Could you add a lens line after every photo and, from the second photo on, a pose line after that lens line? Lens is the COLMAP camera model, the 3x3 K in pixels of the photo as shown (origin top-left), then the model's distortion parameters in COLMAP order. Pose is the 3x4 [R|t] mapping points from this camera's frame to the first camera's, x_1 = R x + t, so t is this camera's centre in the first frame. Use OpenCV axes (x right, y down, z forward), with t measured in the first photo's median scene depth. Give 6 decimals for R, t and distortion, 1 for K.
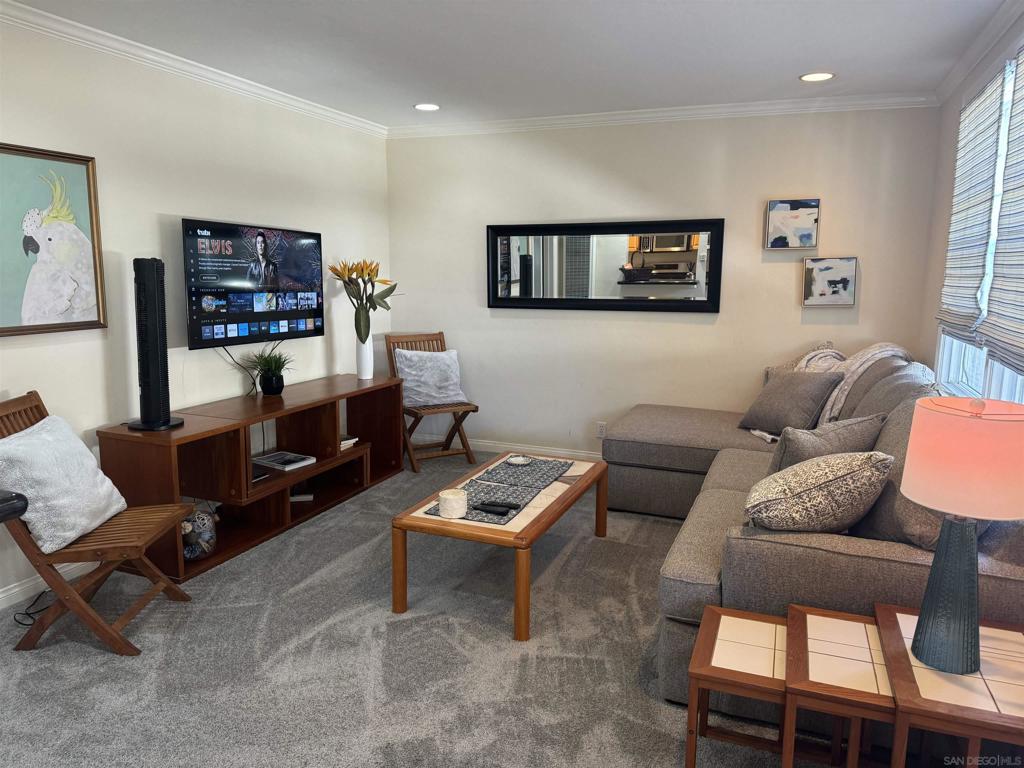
lens RADIAL K [[709.4, 0, 518.5], [0, 709.4, 374.9], [0, 0, 1]] dist [-0.012540, -0.018921]
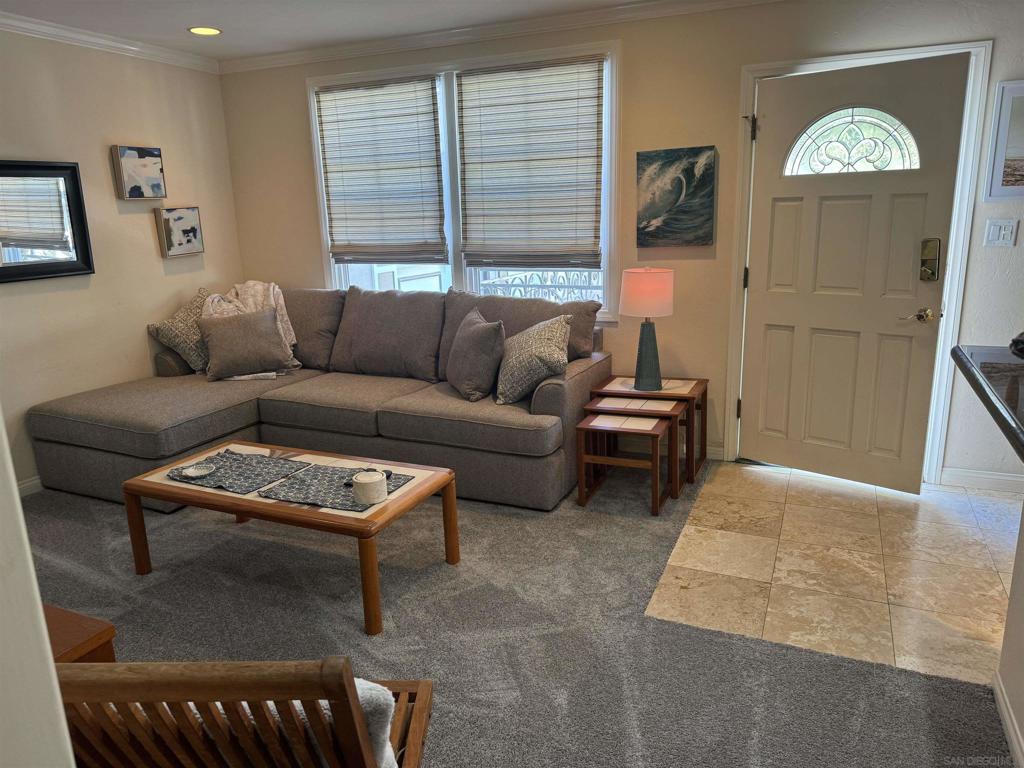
lens RADIAL K [[709.4, 0, 519.0], [0, 709.4, 389.2], [0, 0, 1]] dist [-0.012540, -0.018921]
pose [[0.023178, -0.255747, 0.966466, -0.608565], [0.164075, 0.954590, 0.248670, -0.086606], [-0.986176, 0.152809, 0.064087, 0.479746]]
